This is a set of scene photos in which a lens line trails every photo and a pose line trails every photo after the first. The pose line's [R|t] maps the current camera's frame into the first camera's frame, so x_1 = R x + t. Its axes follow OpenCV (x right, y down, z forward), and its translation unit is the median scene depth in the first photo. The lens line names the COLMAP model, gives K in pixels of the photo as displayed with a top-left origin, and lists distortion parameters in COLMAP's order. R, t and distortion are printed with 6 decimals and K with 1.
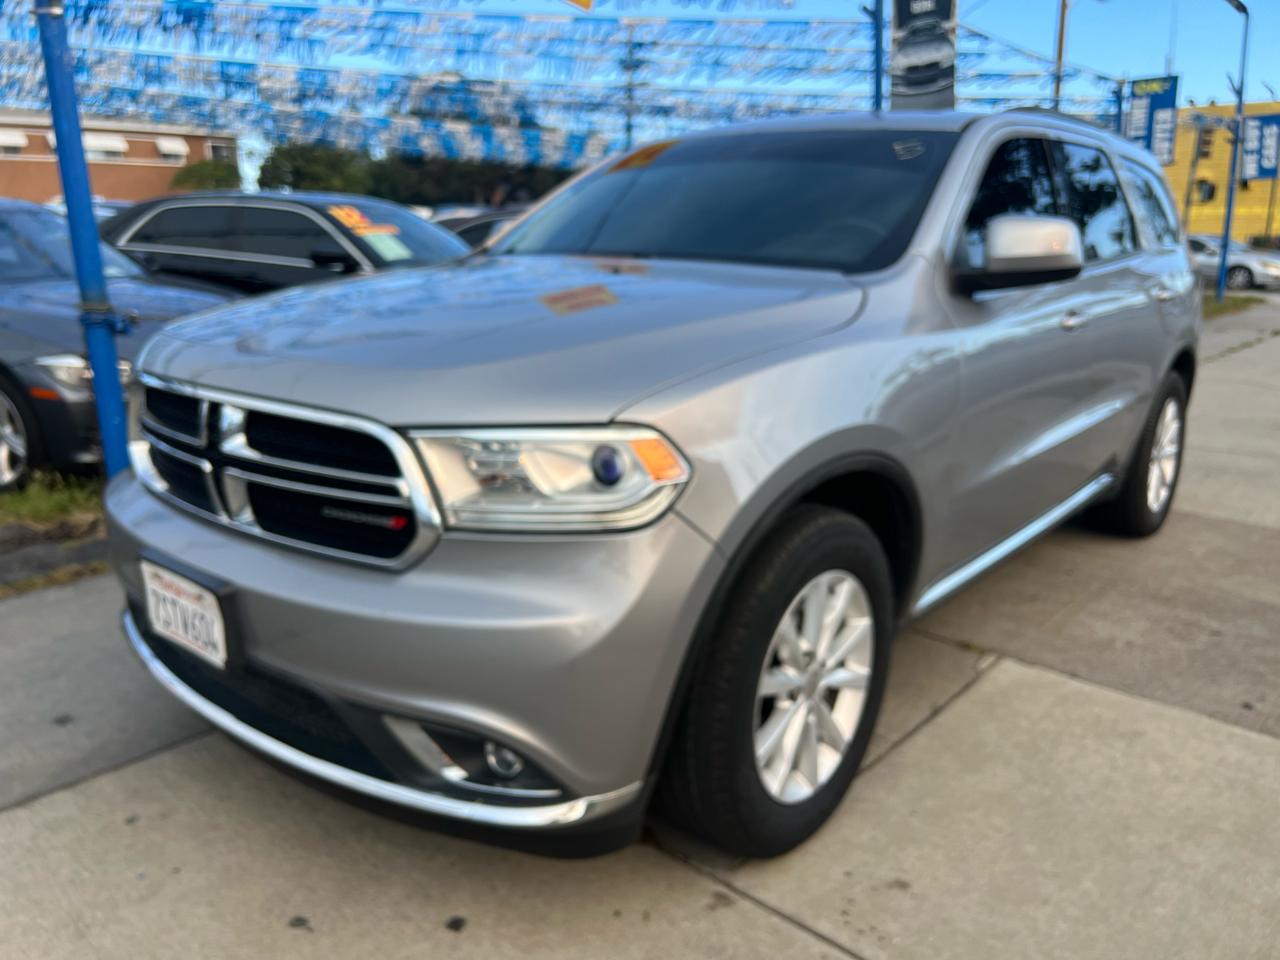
lens RADIAL K [[963.8, 0, 634.0], [0, 963.8, 483.3], [0, 0, 1]] dist [0.053357, -0.072095]
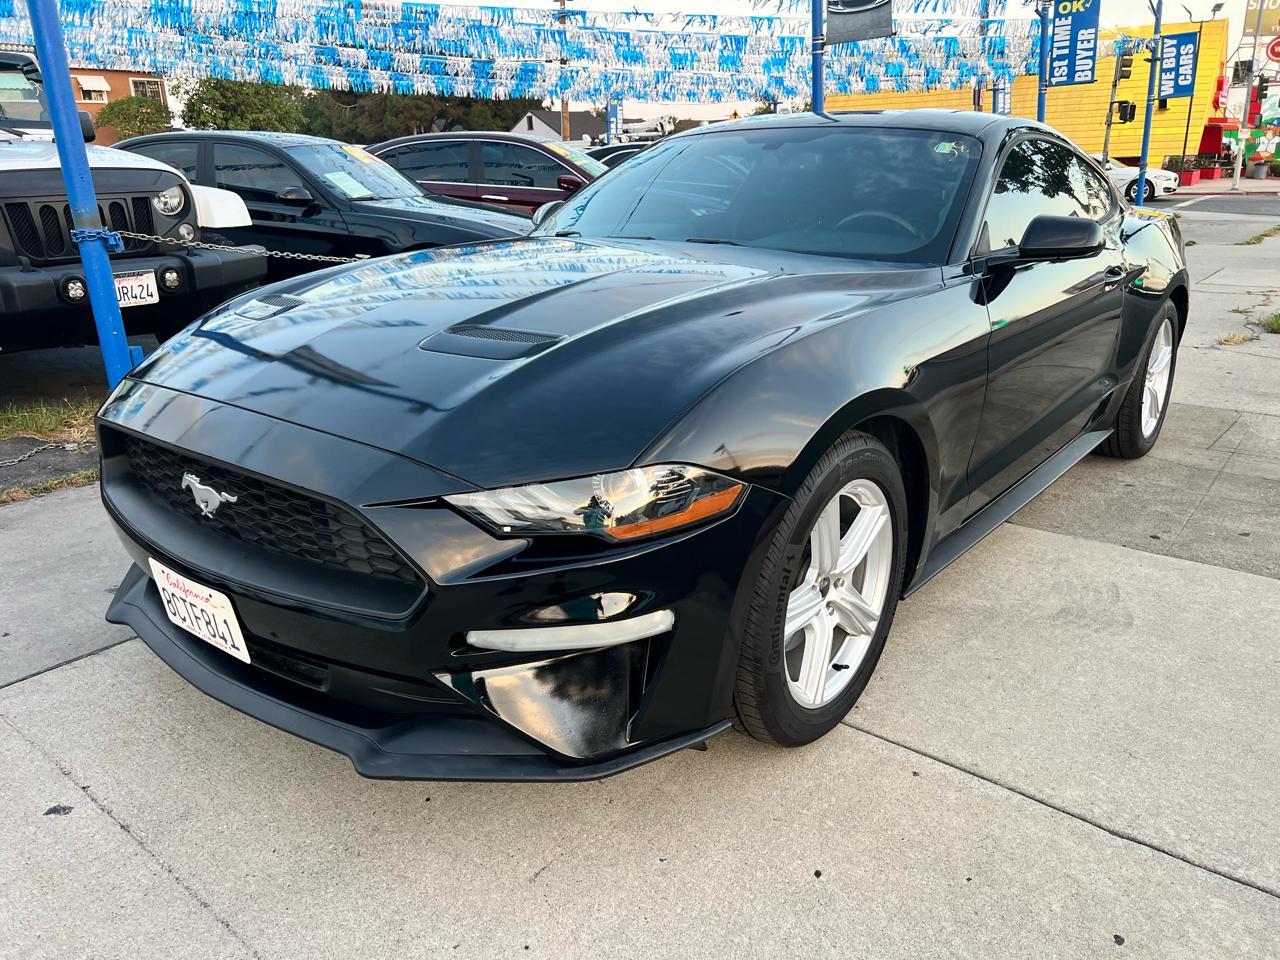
lens RADIAL K [[948.2, 0, 638.8], [0, 948.2, 478.5], [0, 0, 1]] dist [0.055020, -0.065408]
pose [[0.997556, -0.038323, 0.058433, -0.045479], [0.034617, 0.997403, 0.063156, 0.059143], [-0.060701, -0.060979, 0.996292, -0.090752]]
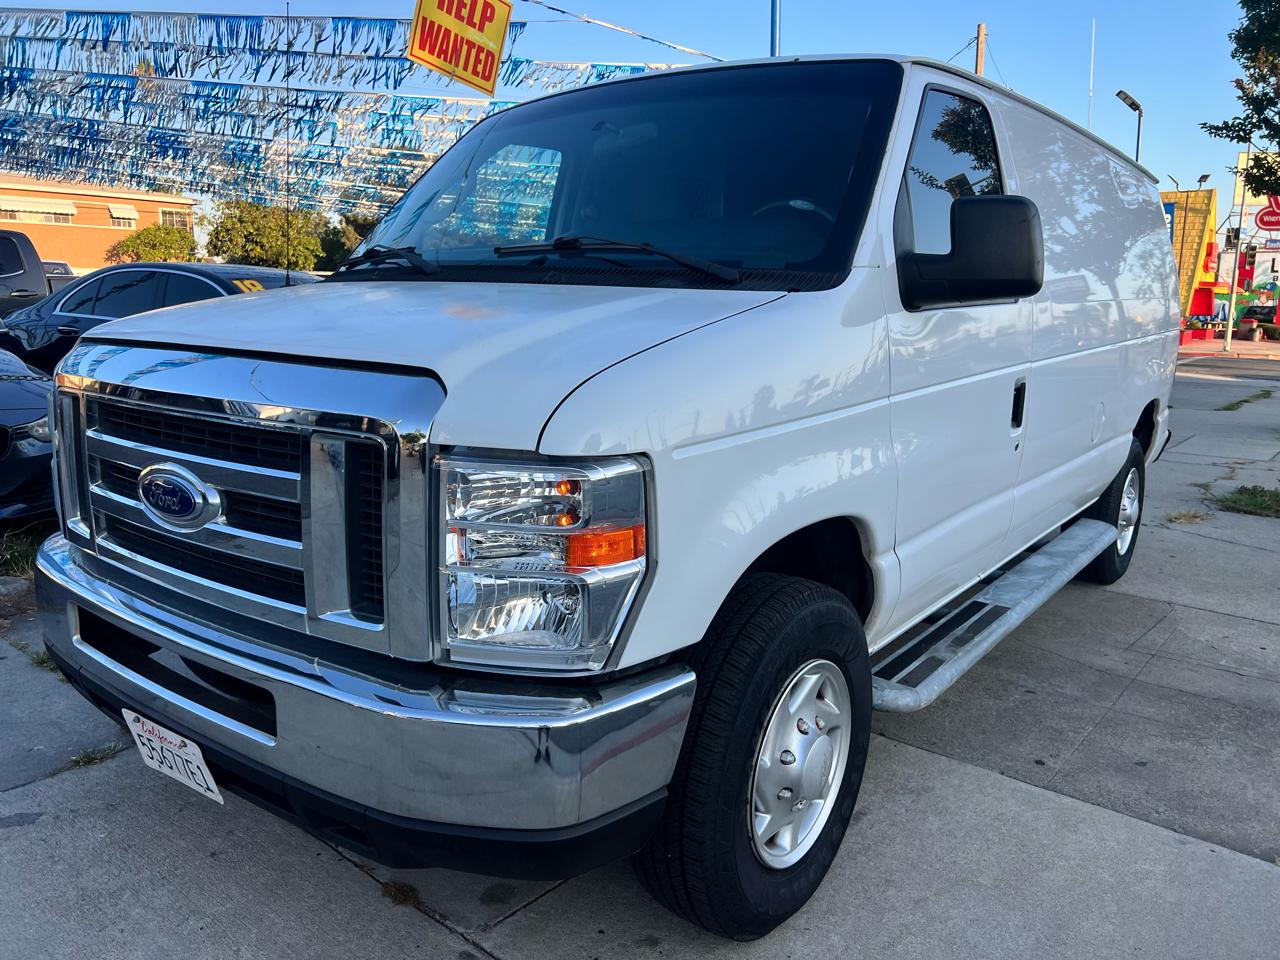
lens RADIAL K [[949.5, 0, 632.0], [0, 949.5, 475.9], [0, 0, 1]] dist [0.053562, -0.060627]
pose [[0.998842, 0.009212, 0.047225, 0.131569], [-0.005681, 0.997215, -0.074366, 0.002741], [-0.047779, 0.074012, 0.996112, -0.017656]]
